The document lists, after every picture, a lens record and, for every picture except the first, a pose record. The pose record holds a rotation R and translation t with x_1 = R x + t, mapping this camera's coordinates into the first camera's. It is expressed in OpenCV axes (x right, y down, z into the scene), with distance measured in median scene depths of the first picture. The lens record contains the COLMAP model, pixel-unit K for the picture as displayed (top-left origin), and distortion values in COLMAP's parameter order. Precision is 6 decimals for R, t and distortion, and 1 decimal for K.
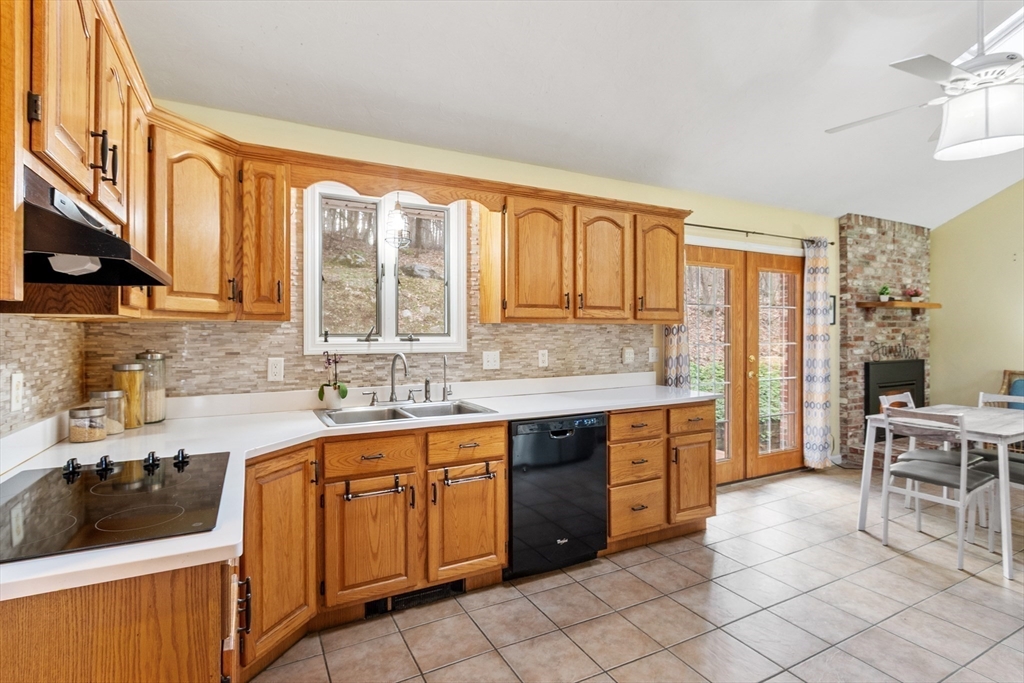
lens RADIAL K [[494.2, 0, 512.0], [0, 494.2, 341.5], [0, 0, 1]] dist [0.000244, -0.000001]
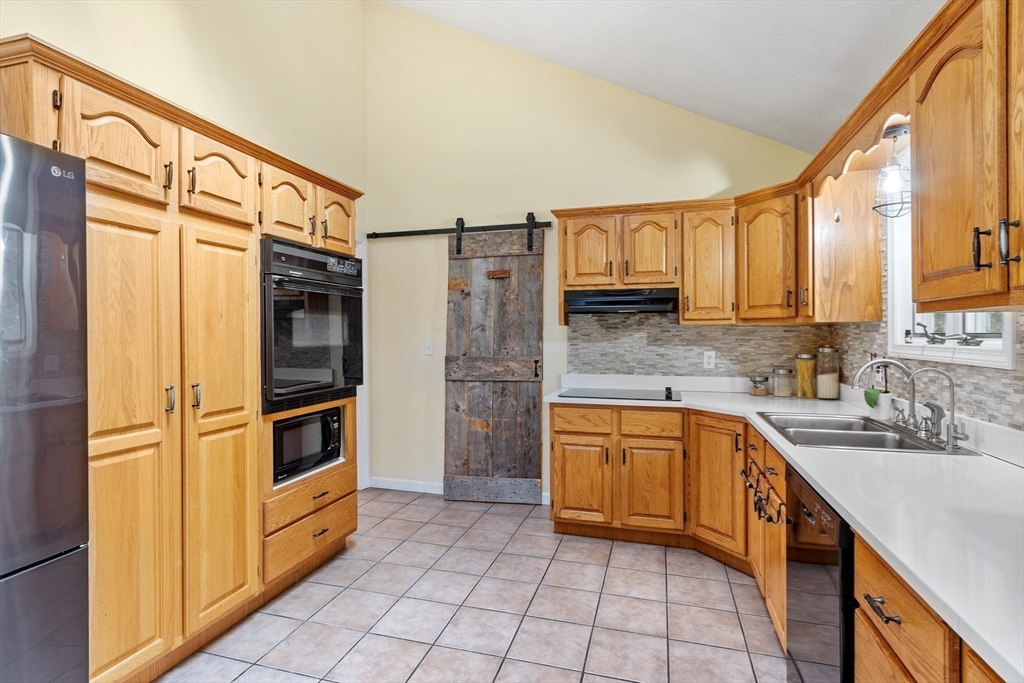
lens RADIAL K [[517.0, 0, 512.0], [0, 517.0, 341.5], [0, 0, 1]] dist [0.000154, 0.000013]
pose [[-0.691211, 0.018799, -0.722409, 0.941923], [-0.001207, 0.999630, 0.027168, -0.031344], [0.722652, 0.019651, -0.690932, 1.461807]]
